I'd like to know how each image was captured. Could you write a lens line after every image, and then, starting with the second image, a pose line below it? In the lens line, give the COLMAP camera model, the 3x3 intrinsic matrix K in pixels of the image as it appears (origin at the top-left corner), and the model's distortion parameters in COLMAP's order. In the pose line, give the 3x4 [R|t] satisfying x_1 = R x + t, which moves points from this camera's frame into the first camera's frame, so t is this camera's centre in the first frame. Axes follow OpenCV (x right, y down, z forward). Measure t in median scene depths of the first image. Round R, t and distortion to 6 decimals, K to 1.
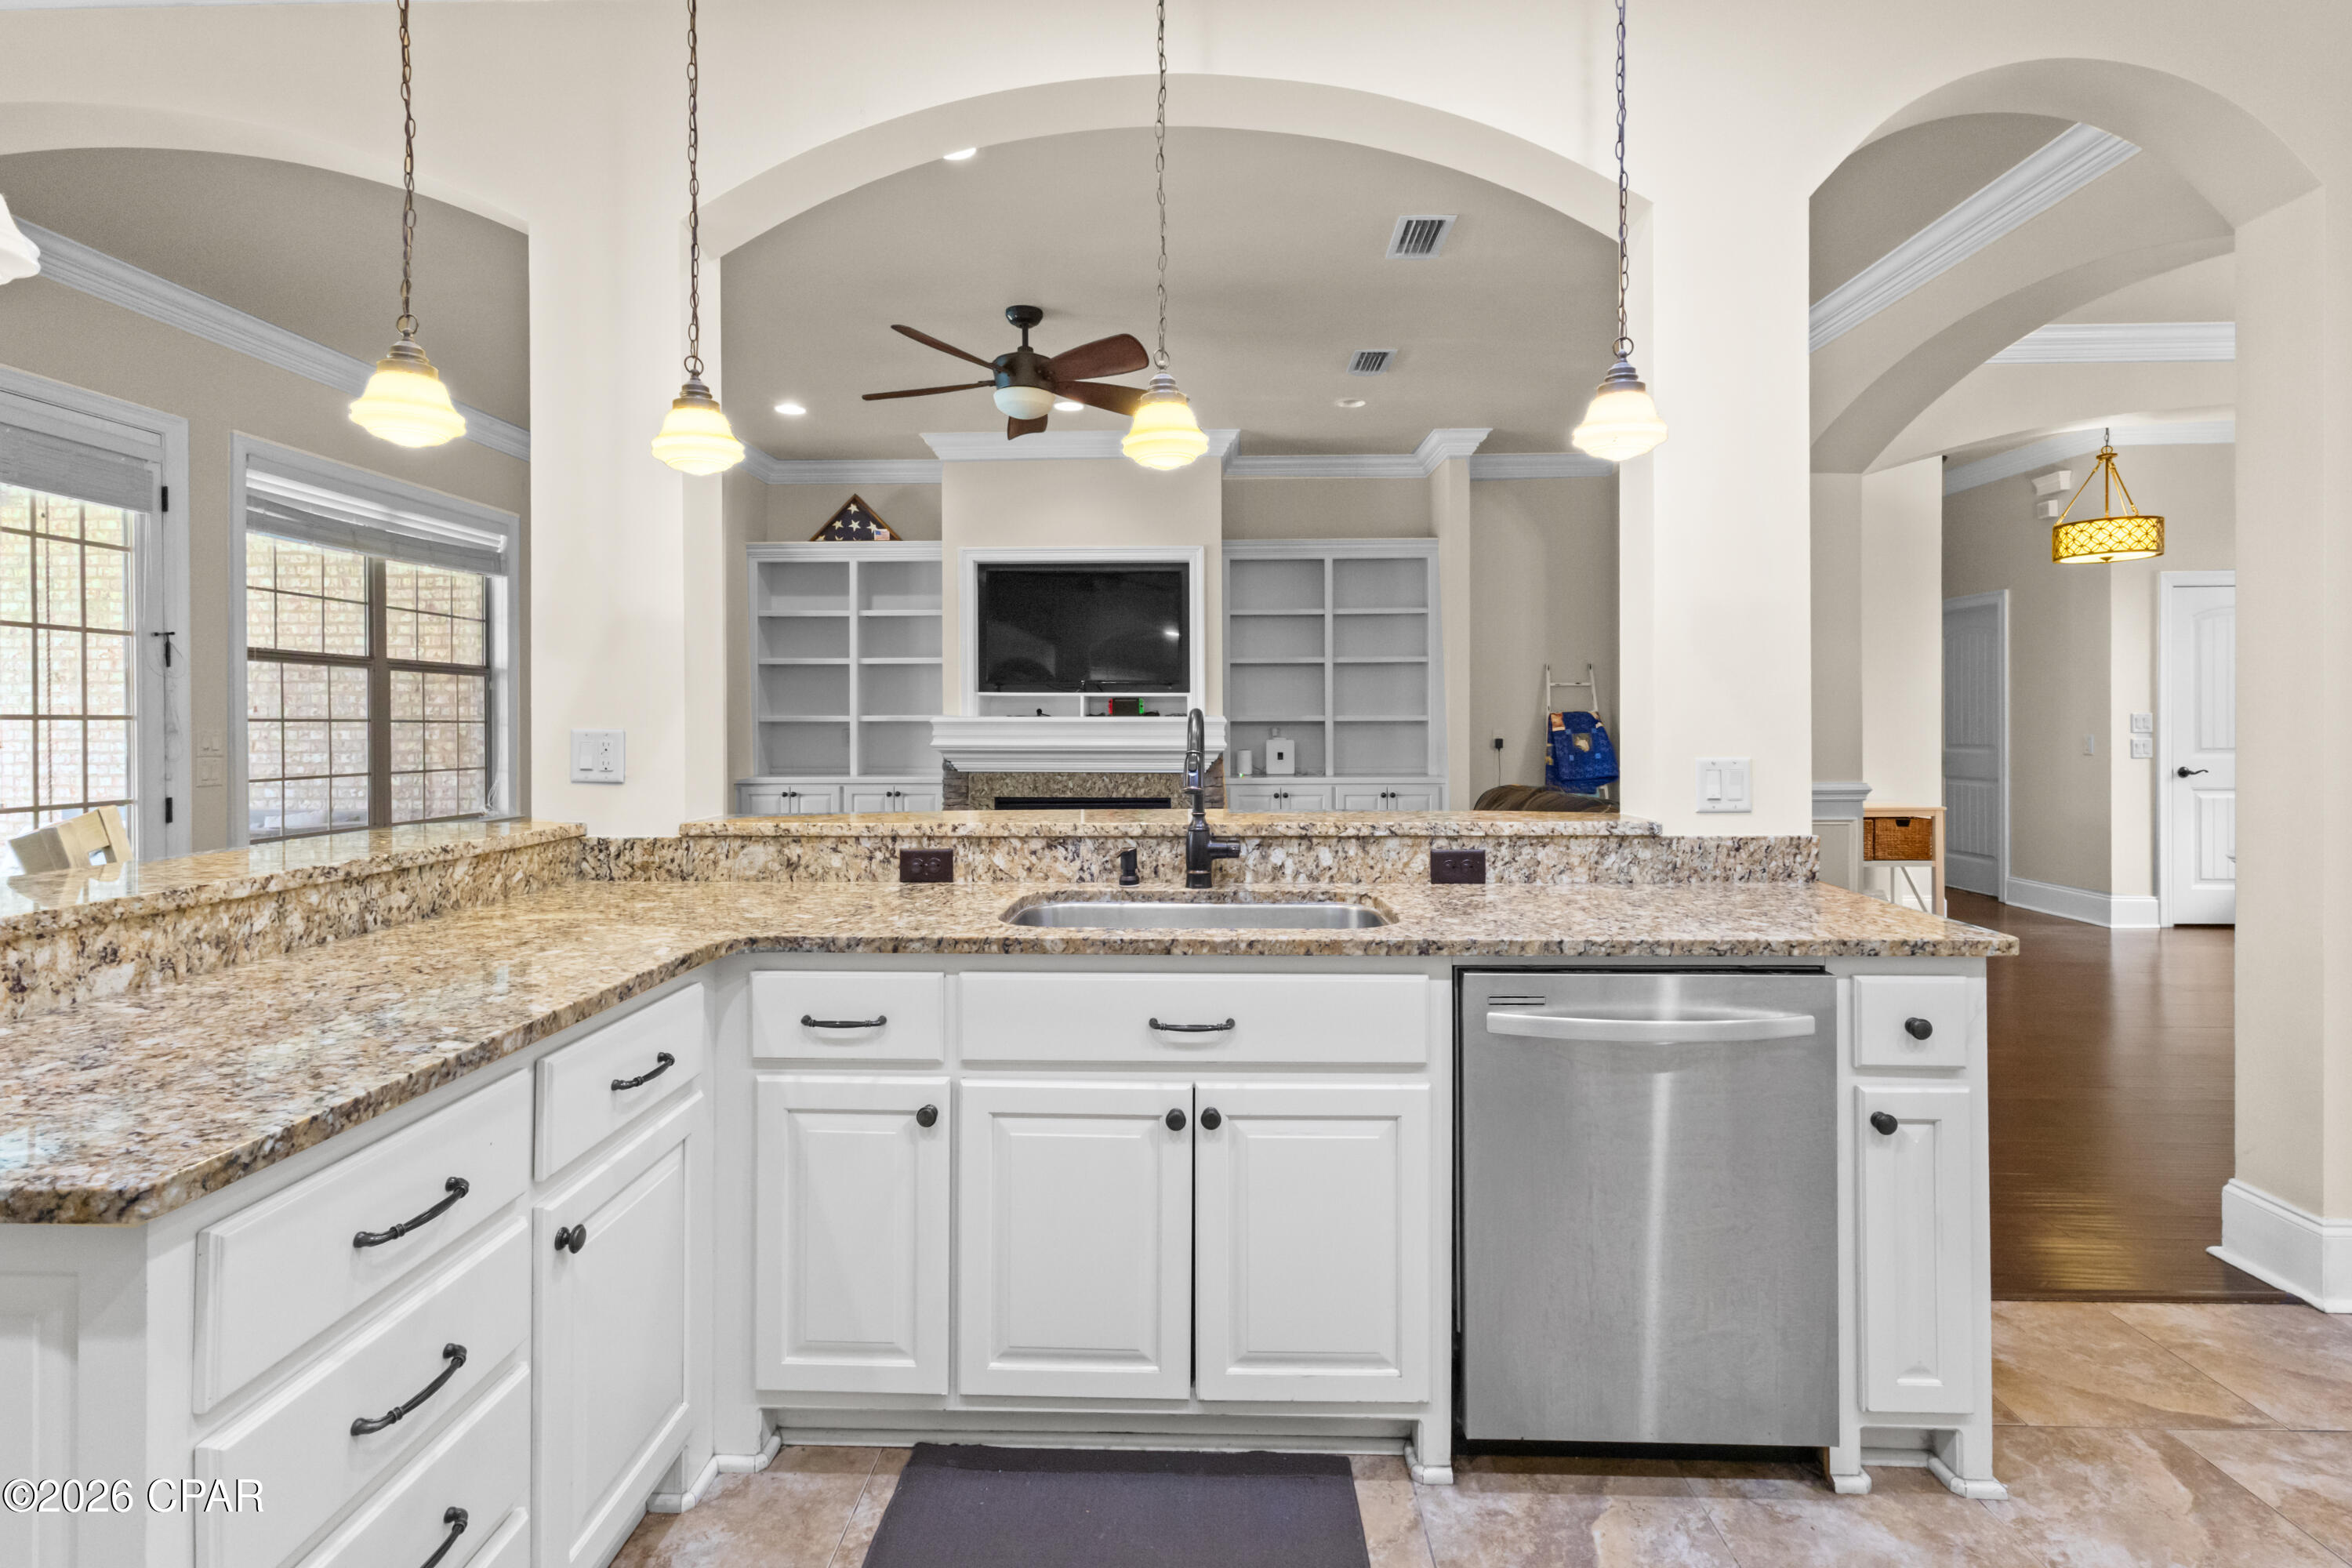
lens RADIAL K [[1099.7, 0, 1164.6], [0, 1099.7, 734.8], [0, 0, 1]] dist [-0.003527, -0.000570]
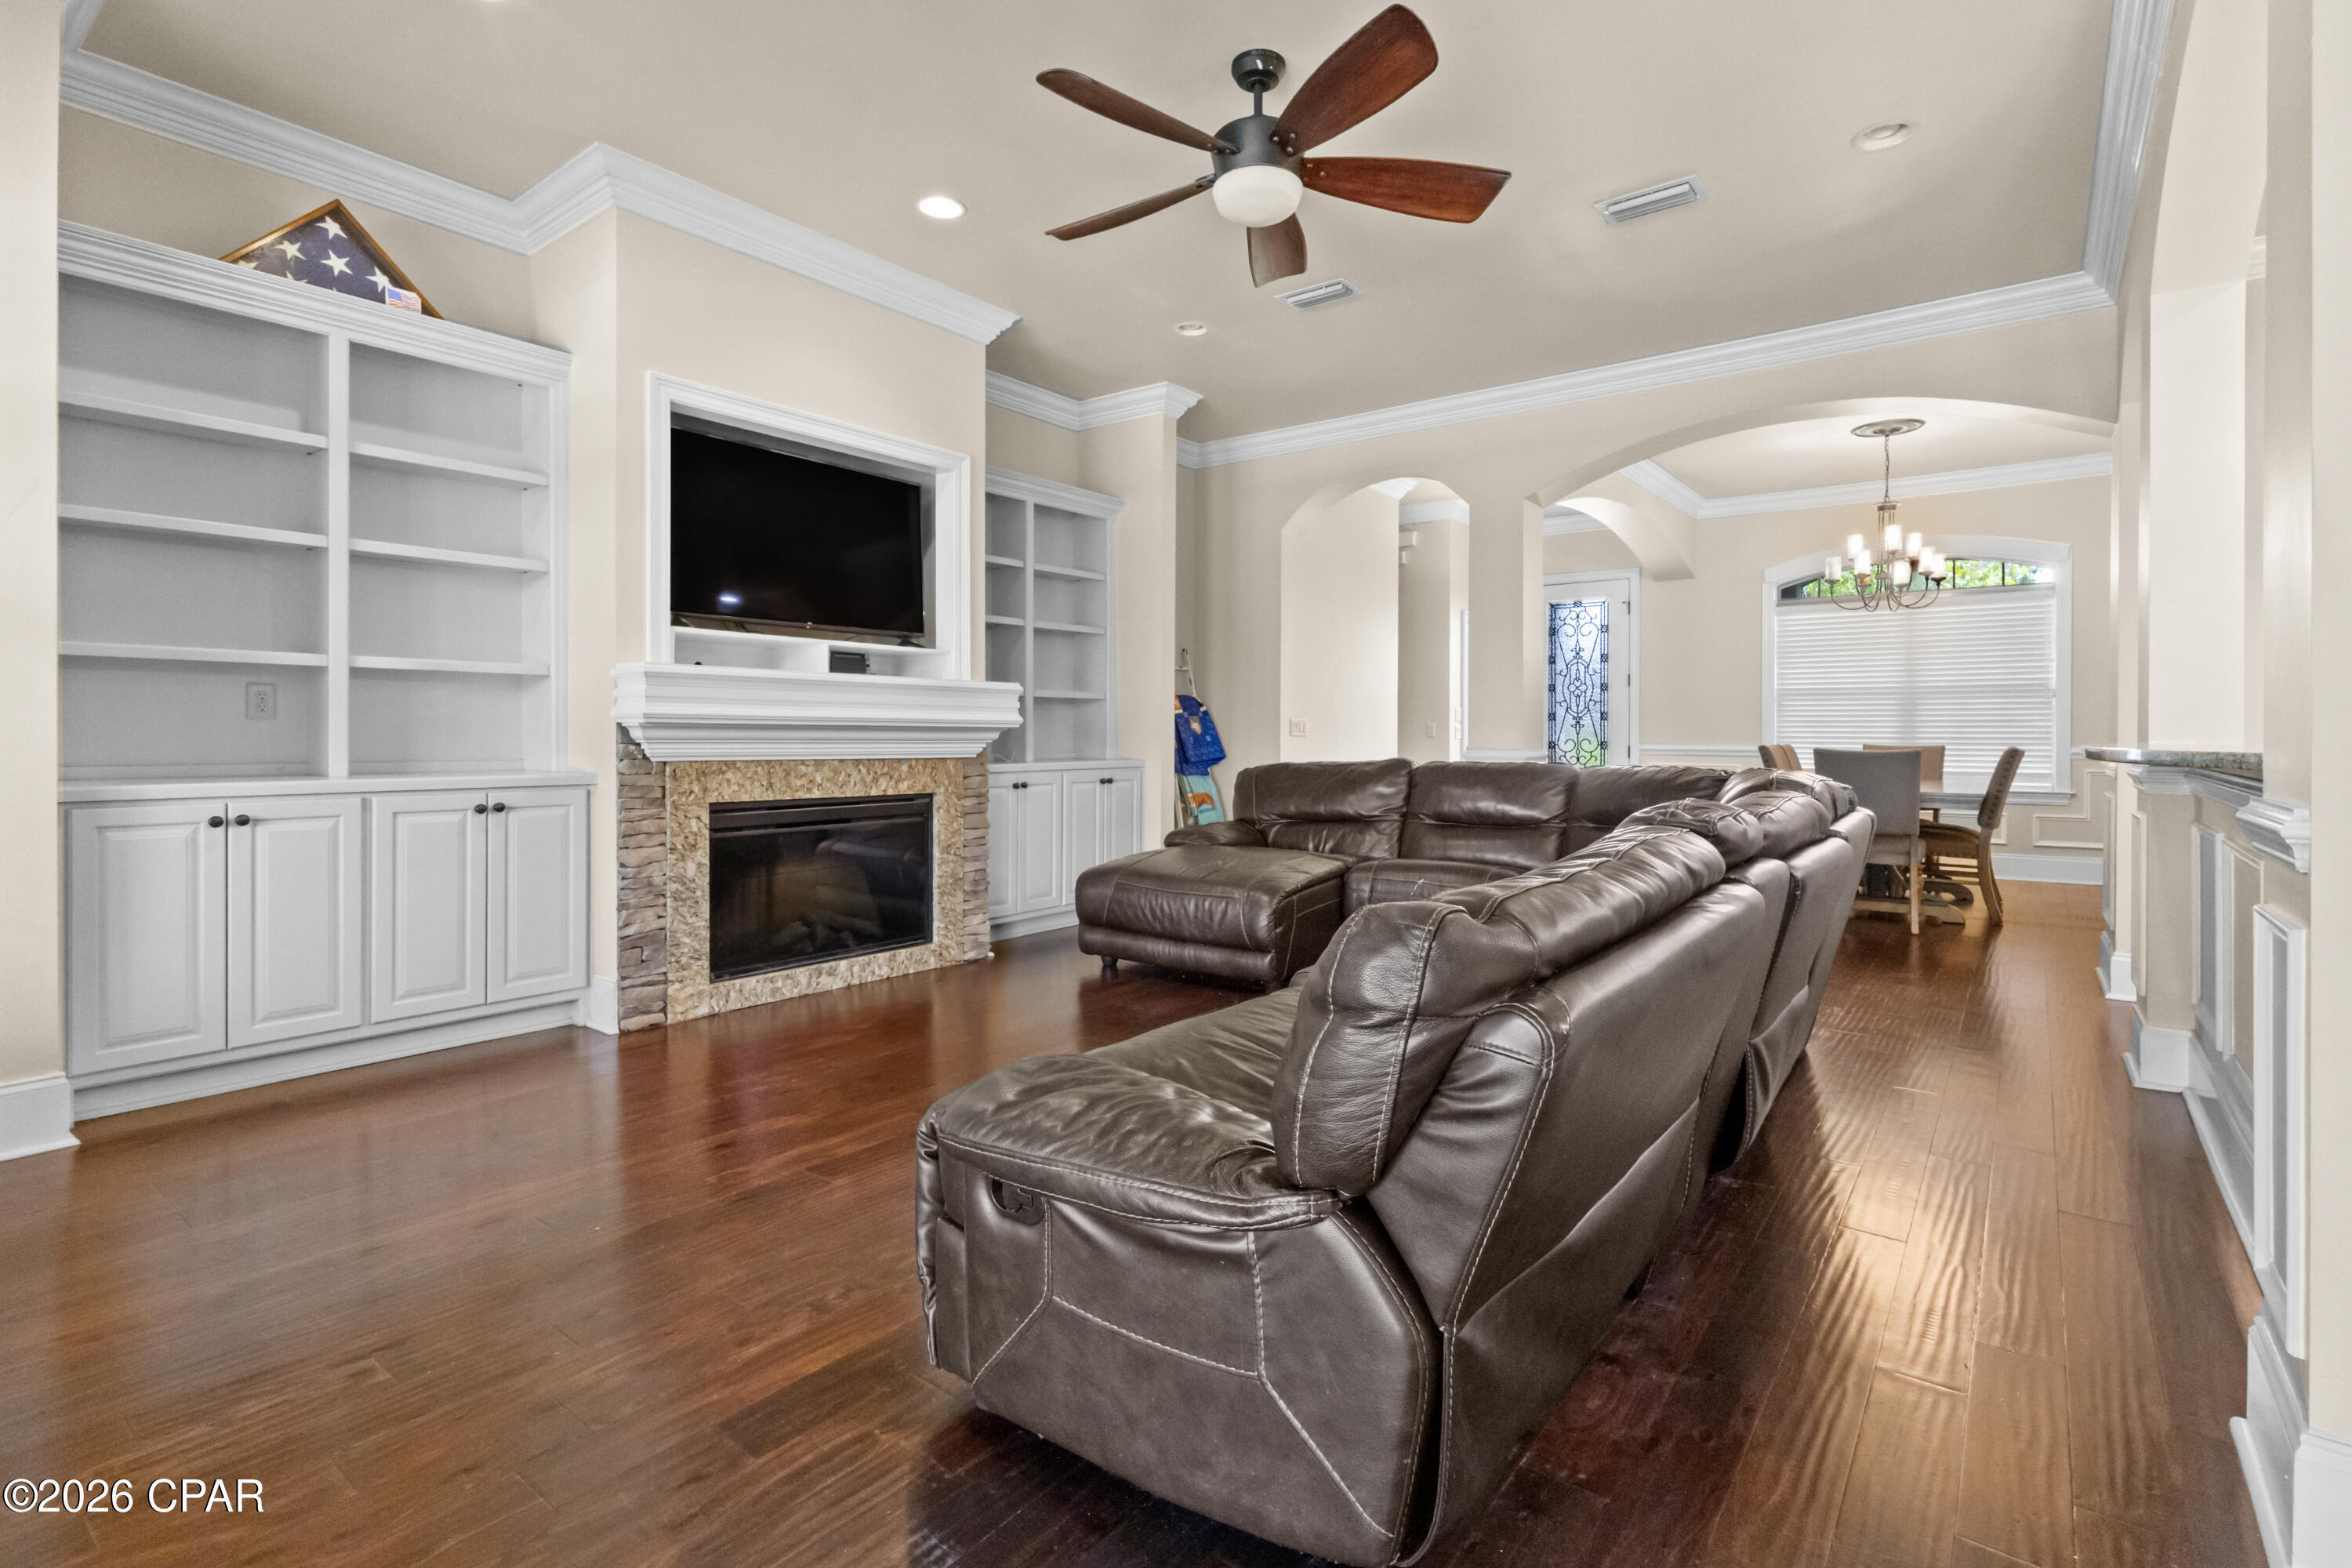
lens RADIAL K [[1099.7, 0, 1164.6], [0, 1099.7, 734.8], [0, 0, 1]] dist [-0.003527, -0.000570]
pose [[0.581343, 0.004315, 0.813647, -0.477809], [0.001706, 0.999977, -0.006522, 0.023057], [-0.813657, 0.005179, 0.581323, 0.432853]]
